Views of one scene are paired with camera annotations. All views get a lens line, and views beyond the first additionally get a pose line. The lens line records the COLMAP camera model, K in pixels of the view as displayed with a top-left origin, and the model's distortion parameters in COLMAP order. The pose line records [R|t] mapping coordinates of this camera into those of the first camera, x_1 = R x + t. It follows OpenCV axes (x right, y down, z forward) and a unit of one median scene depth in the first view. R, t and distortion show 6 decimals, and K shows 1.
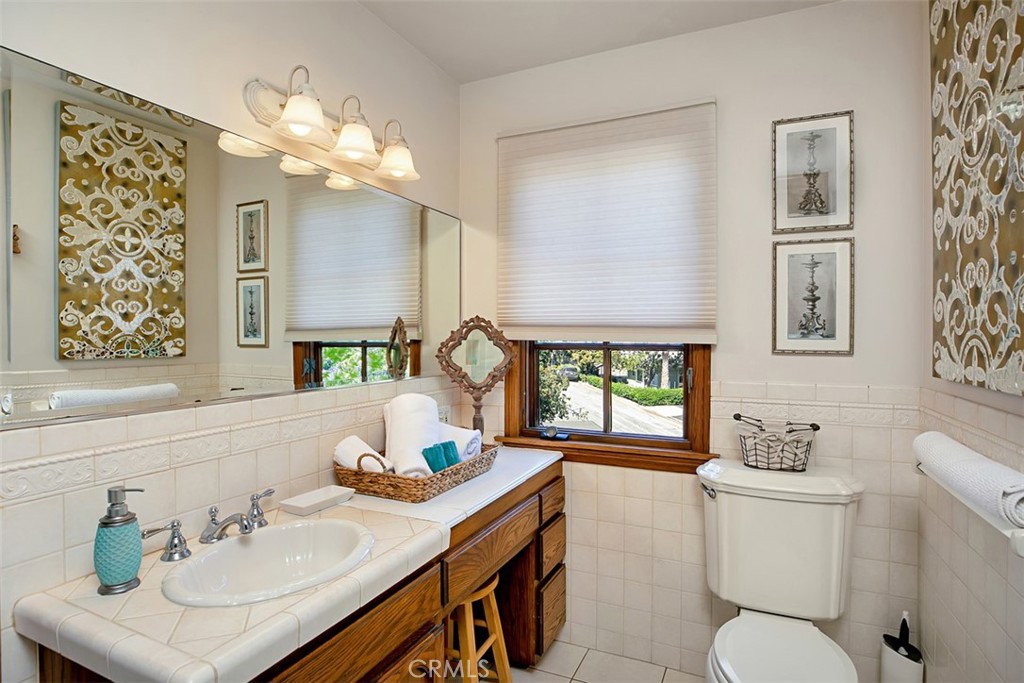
lens RADIAL K [[538.8, 0, 512.2], [0, 538.8, 343.1], [0, 0, 1]] dist [-0.013014, 0.002276]
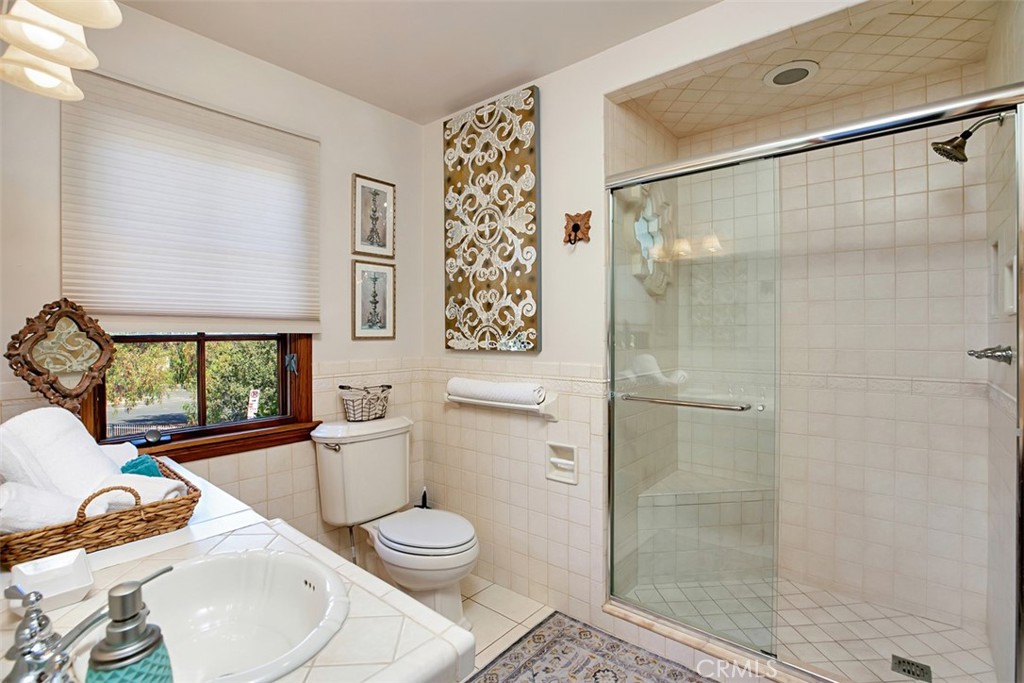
lens RADIAL K [[478.2, 0, 515.1], [0, 478.2, 332.9], [0, 0, 1]] dist [-0.001588, 0.000222]
pose [[0.294544, -0.010041, 0.955585, -0.591913], [0.009573, 0.999926, 0.007556, -0.003227], [-0.955590, 0.006922, 0.294618, 0.239116]]
